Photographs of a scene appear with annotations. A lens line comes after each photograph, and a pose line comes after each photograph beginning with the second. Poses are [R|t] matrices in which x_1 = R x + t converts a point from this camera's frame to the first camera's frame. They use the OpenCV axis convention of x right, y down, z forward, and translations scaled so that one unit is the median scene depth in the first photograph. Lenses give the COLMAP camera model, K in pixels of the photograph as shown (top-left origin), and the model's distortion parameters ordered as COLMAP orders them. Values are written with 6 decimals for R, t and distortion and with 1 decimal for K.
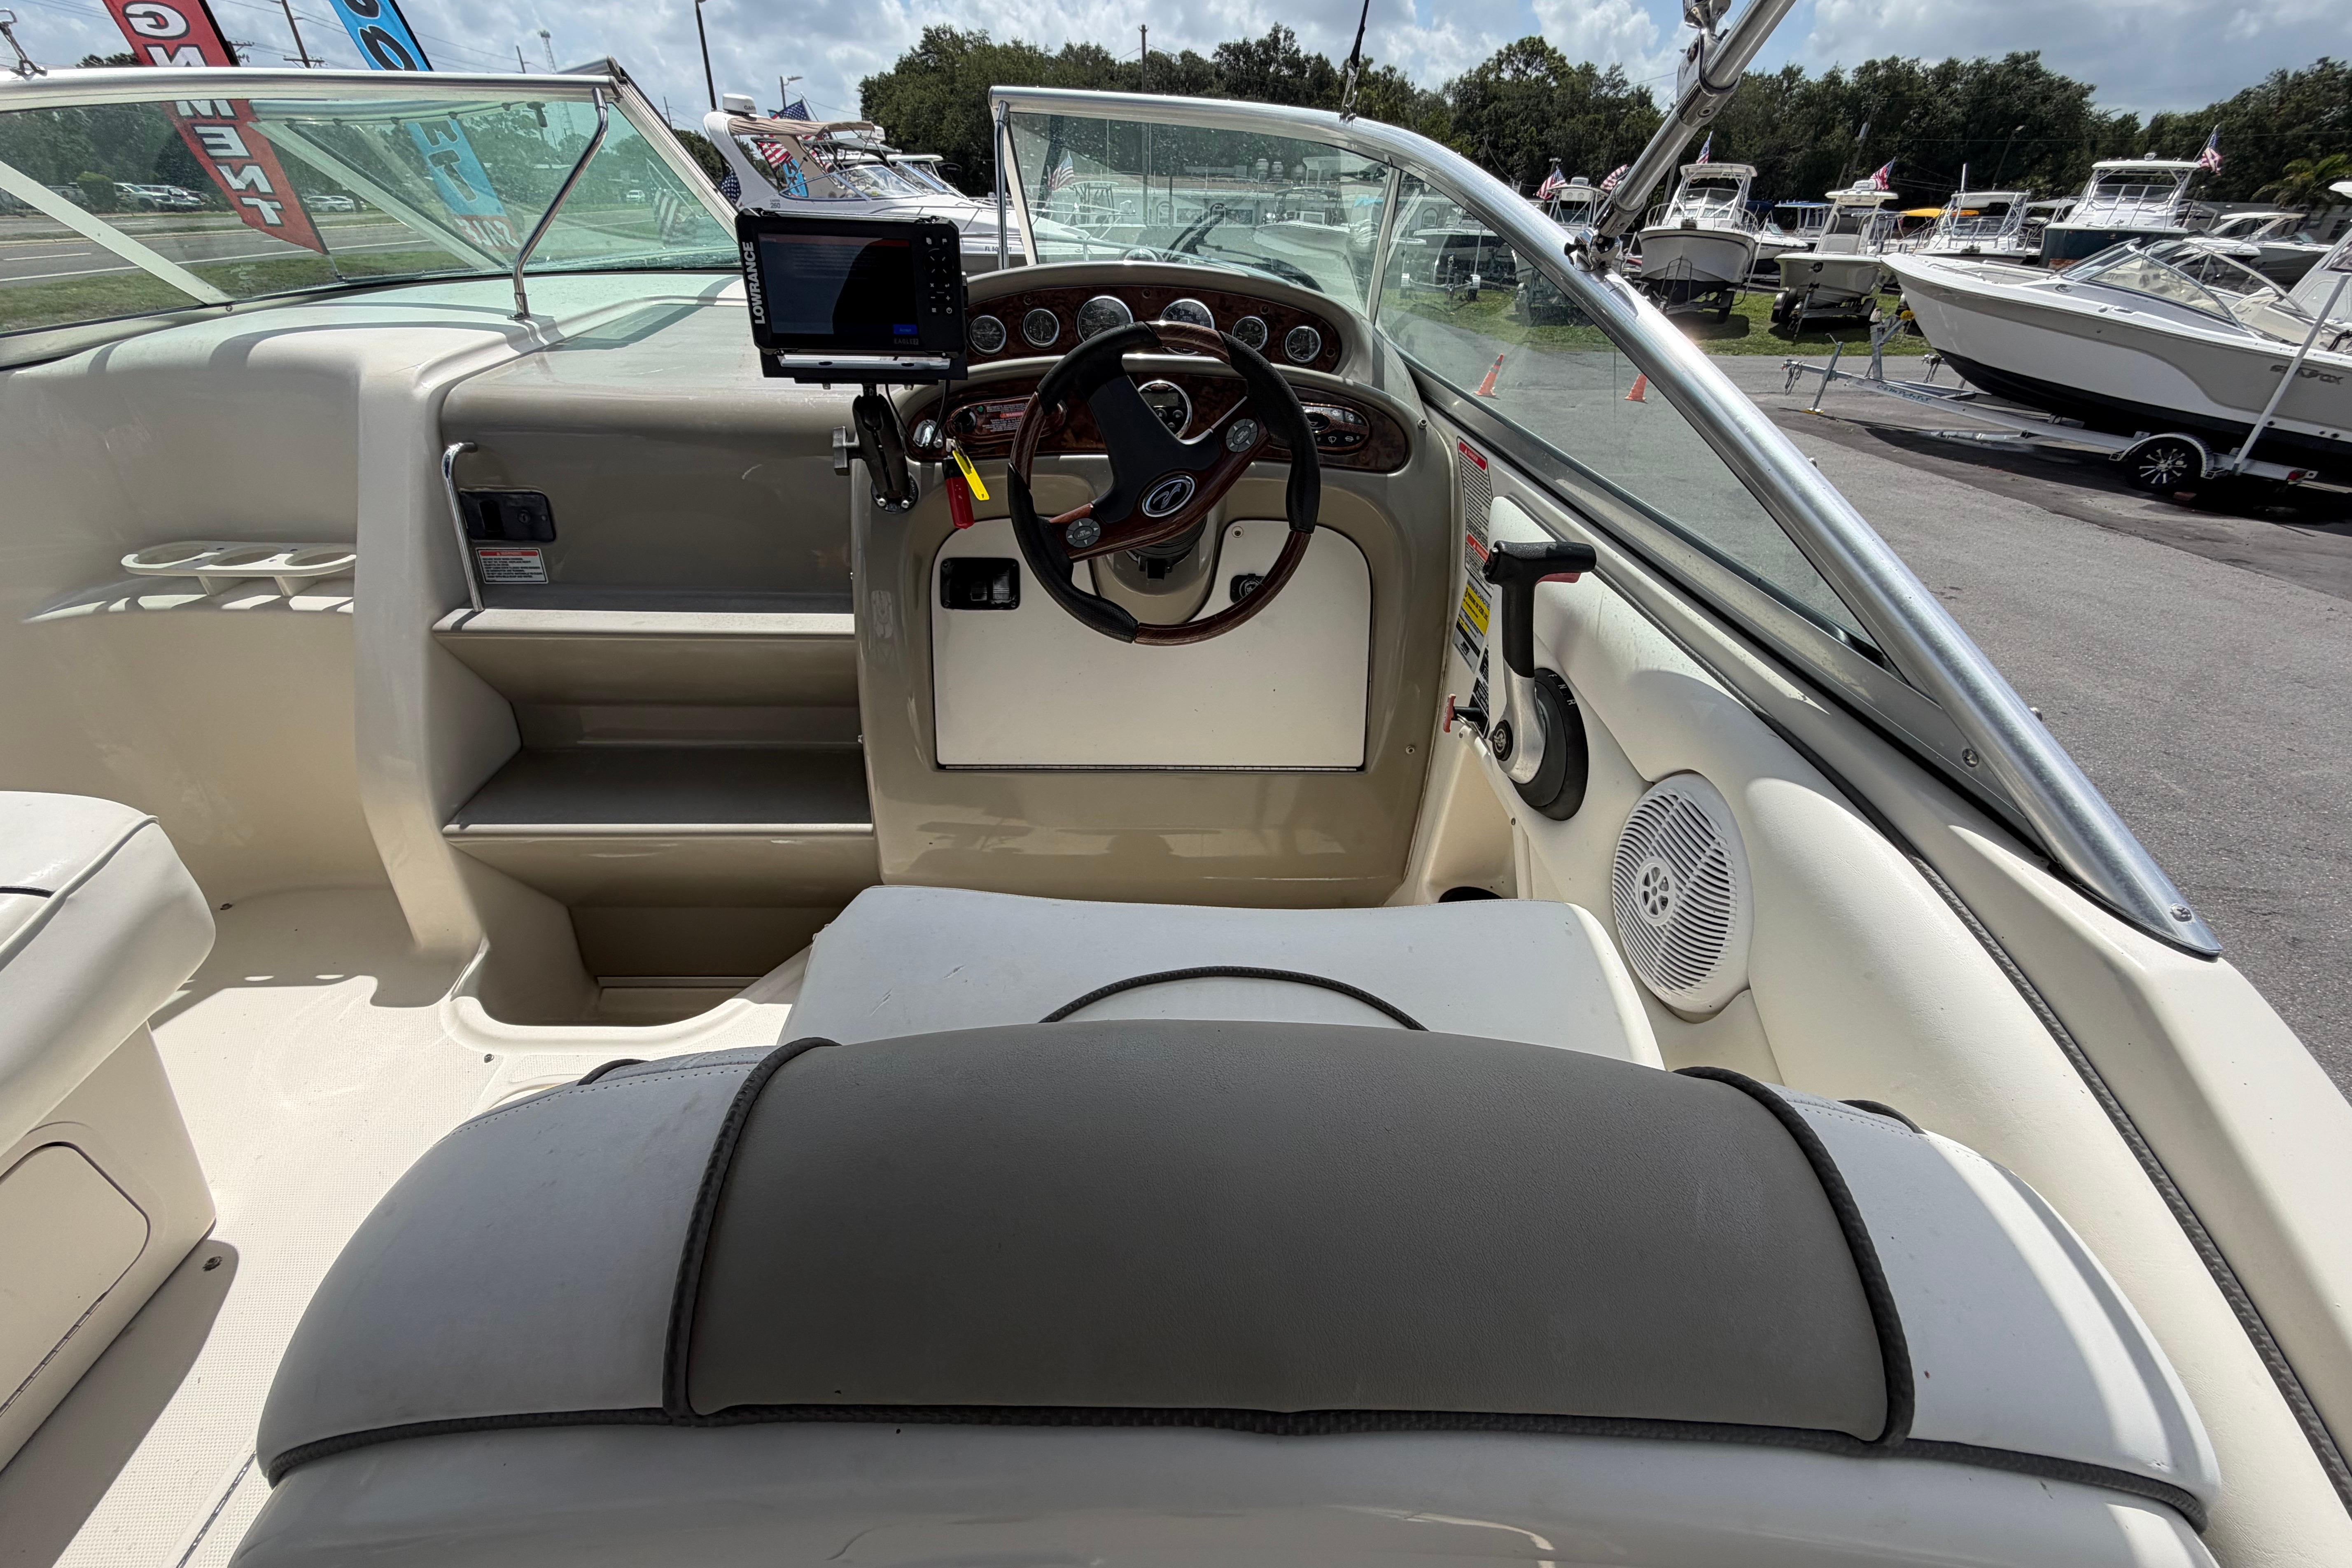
lens RADIAL K [[939.5, 0, 1167.3], [0, 939.5, 784.9], [0, 0, 1]] dist [0.000946, -0.000098]
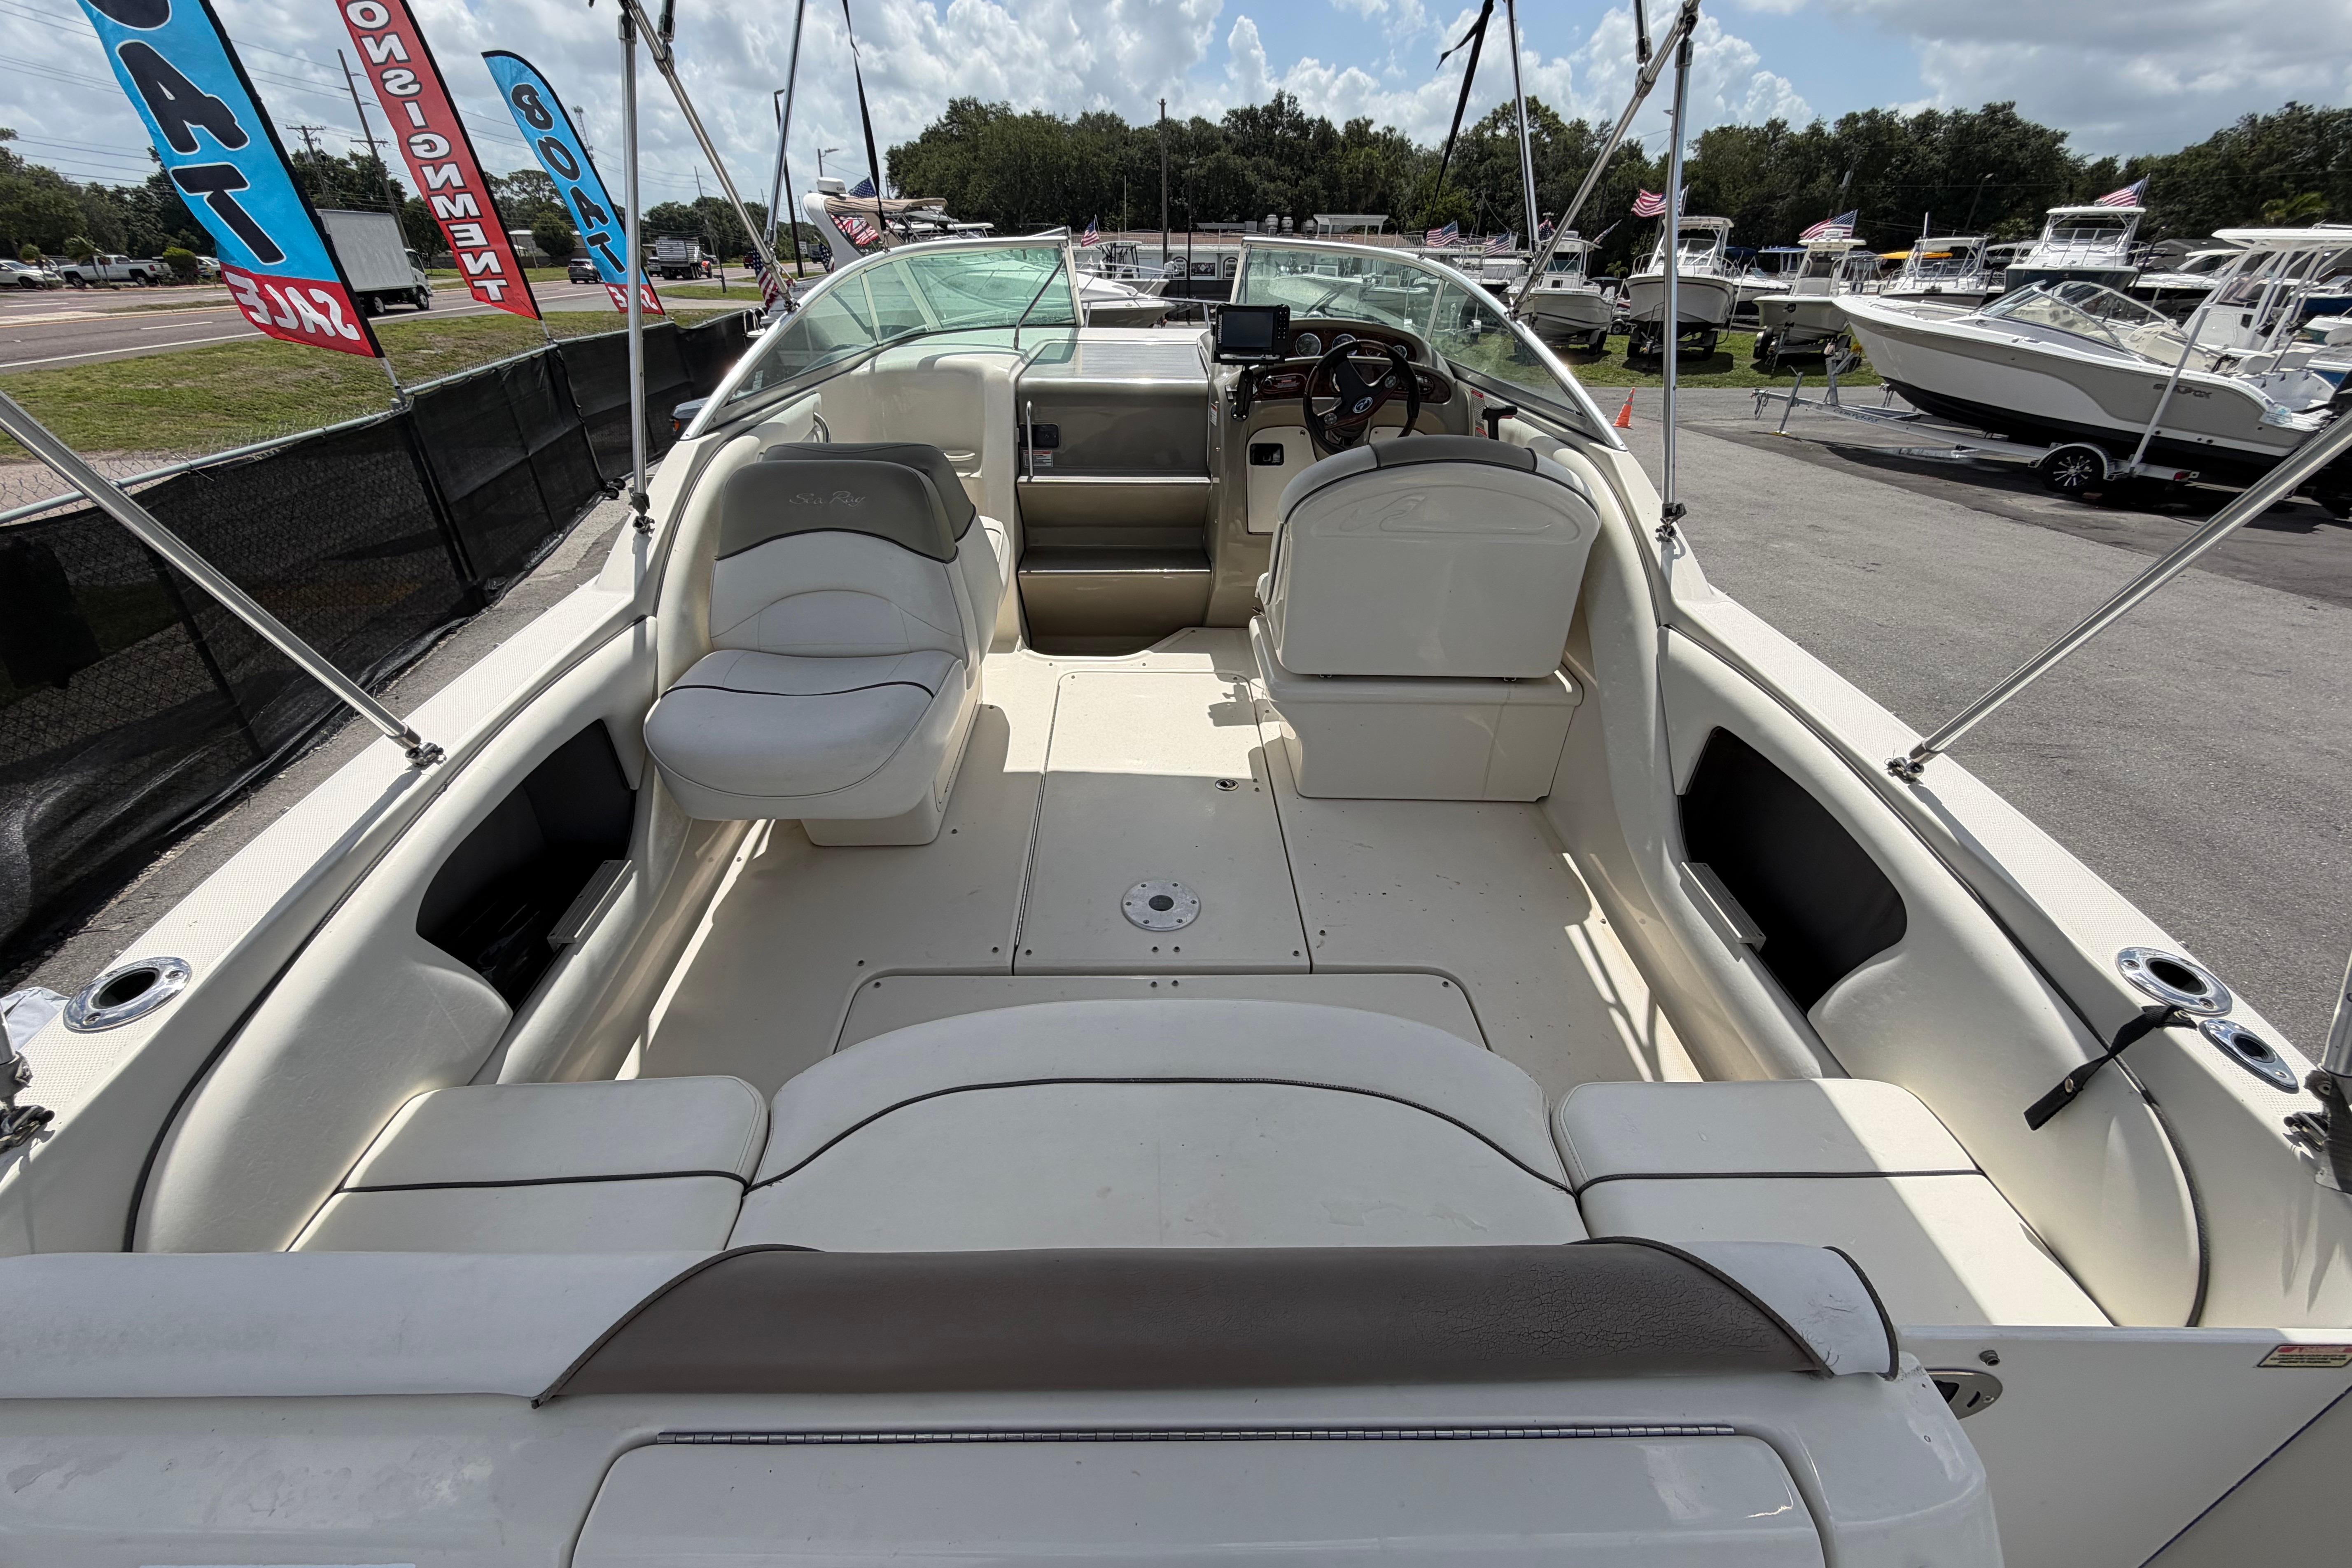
lens RADIAL K [[939.5, 0, 1165.8], [0, 939.5, 780.5], [0, 0, 1]] dist [0.000748, -0.000195]
pose [[0.999854, -0.010015, -0.013844, -0.047362], [0.009377, 0.998924, -0.045425, 0.077201], [0.014284, 0.045288, 0.998872, -0.144899]]
